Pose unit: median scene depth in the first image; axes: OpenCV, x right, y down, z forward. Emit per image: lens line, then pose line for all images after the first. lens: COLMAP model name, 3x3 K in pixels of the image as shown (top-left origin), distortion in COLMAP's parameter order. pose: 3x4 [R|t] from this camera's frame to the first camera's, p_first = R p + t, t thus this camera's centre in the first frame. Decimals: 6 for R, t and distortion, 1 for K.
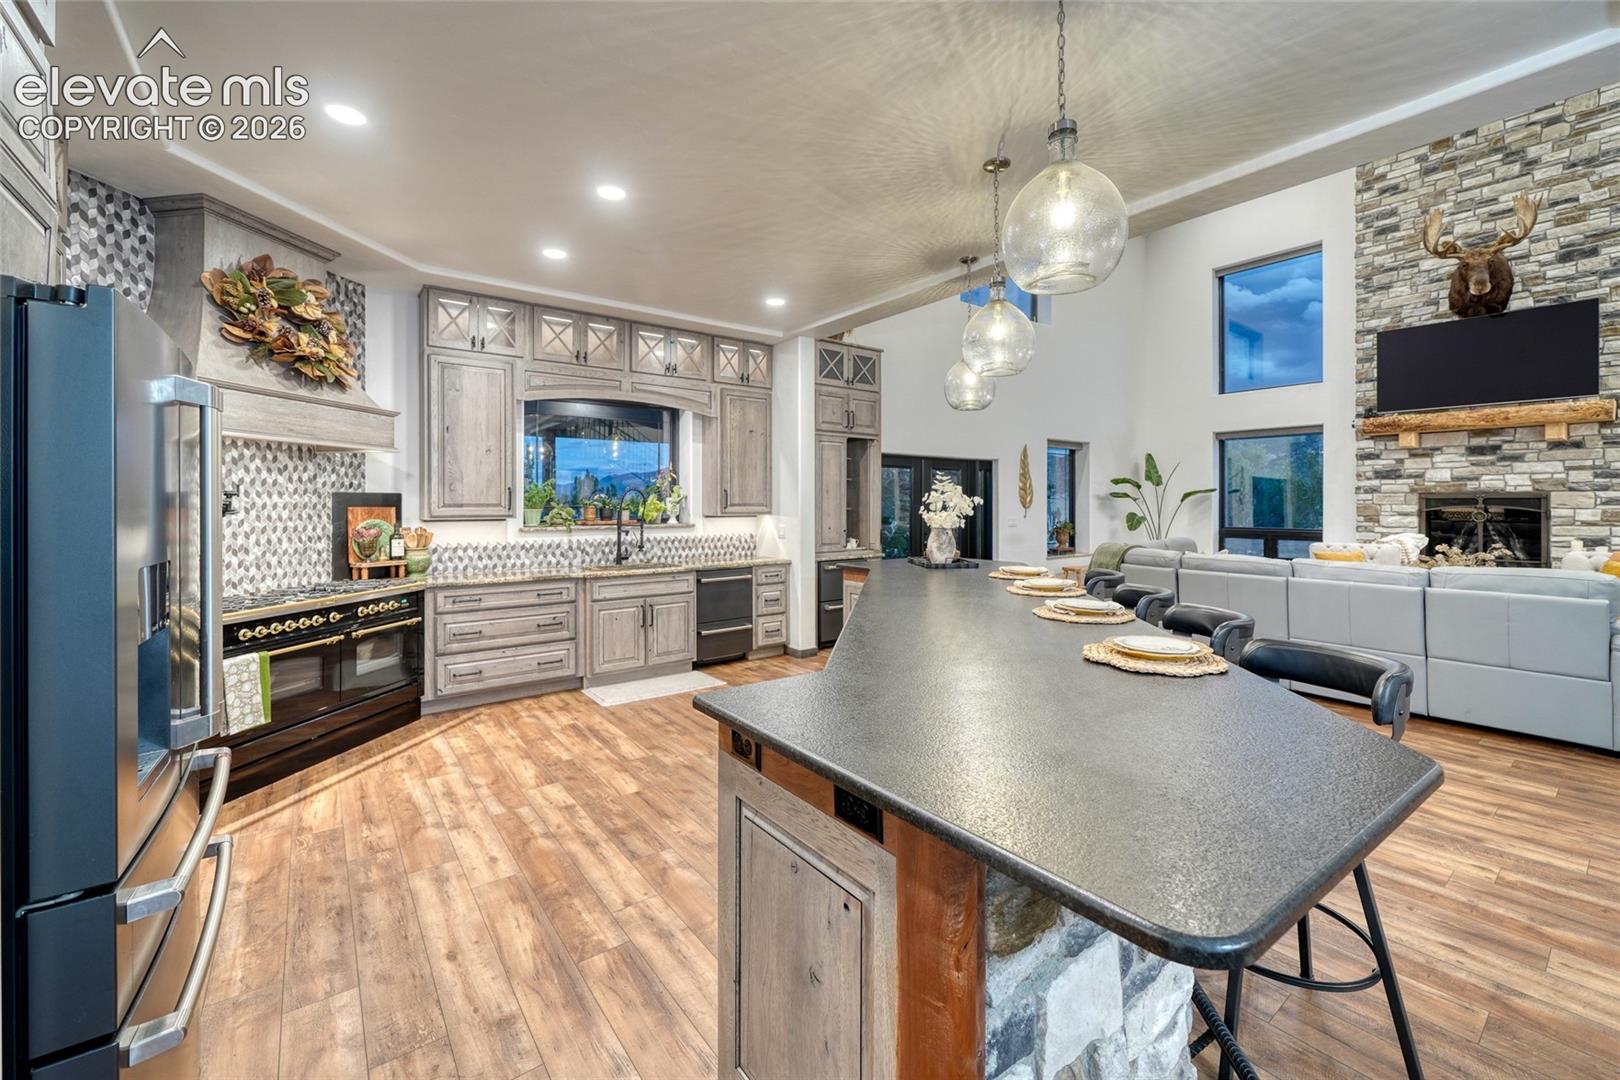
lens RADIAL K [[681.9, 0, 813.1], [0, 681.9, 519.3], [0, 0, 1]] dist [0.000288, 0.000001]
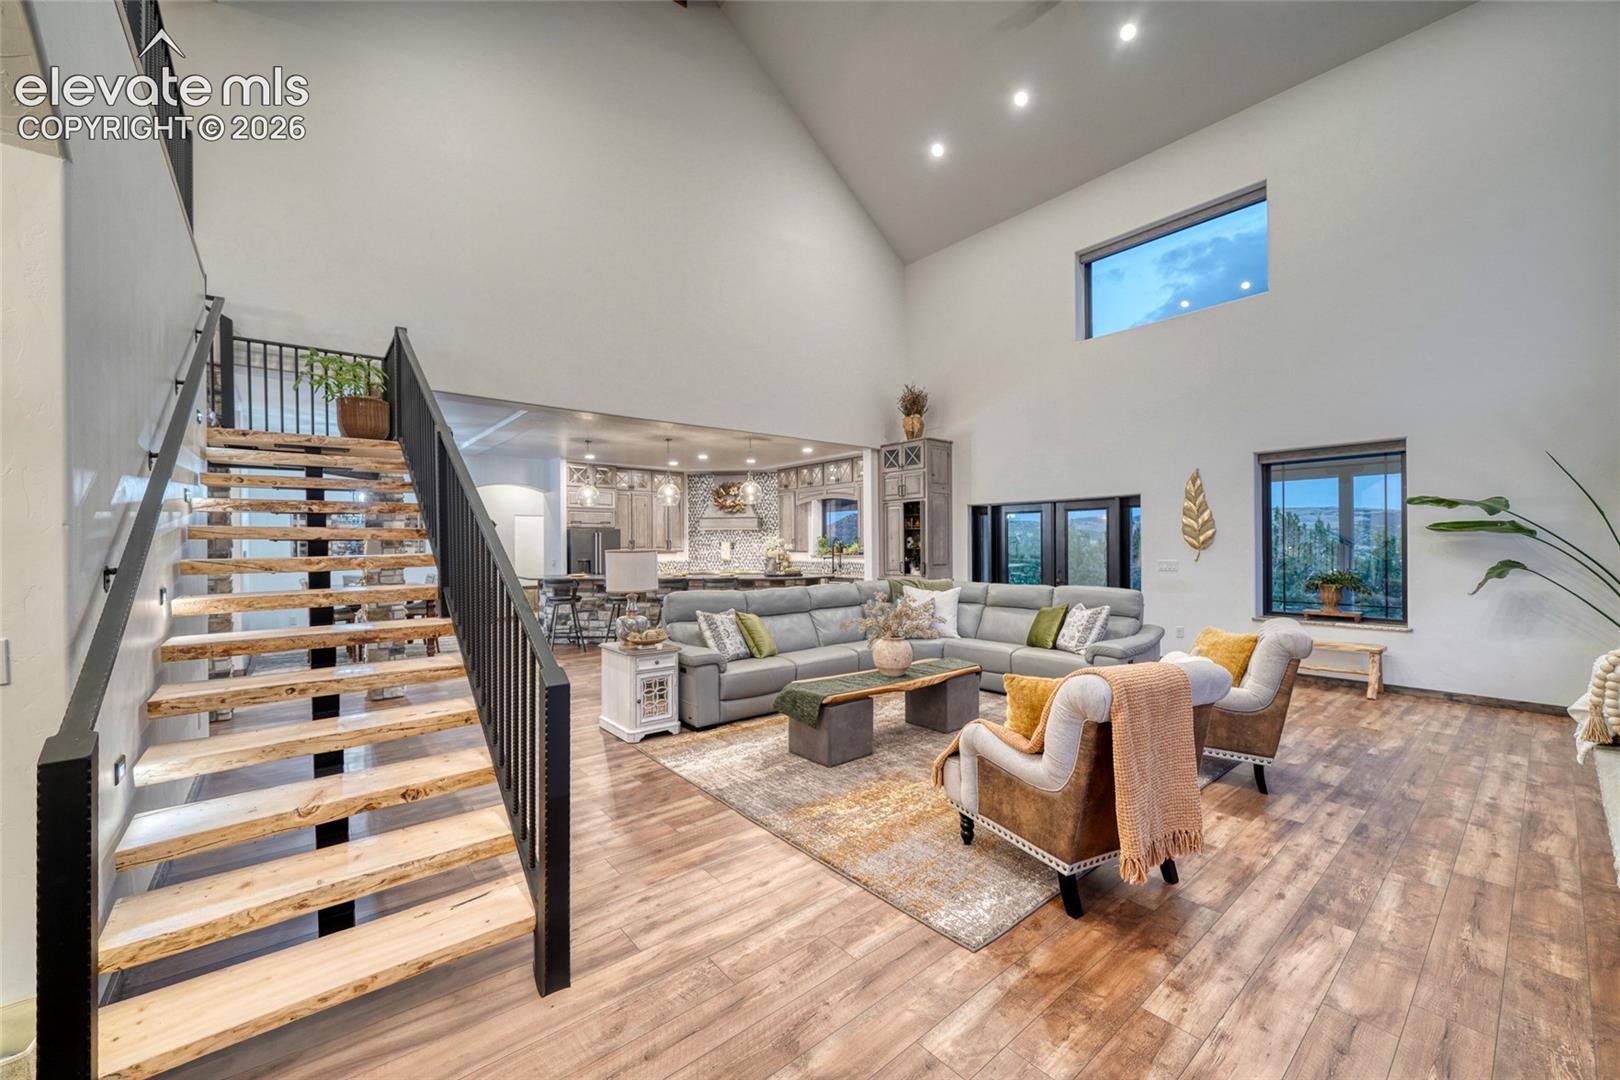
lens RADIAL K [[617.8, 0, 810.0], [0, 617.8, 540.0], [0, 0, 1]] dist [-0.000234, -0.000023]
pose [[0.053509, 0.000792, -0.998567, 1.658689], [0.004286, 0.999990, 0.001023, -0.041212], [0.998558, -0.004334, 0.053505, 0.814981]]
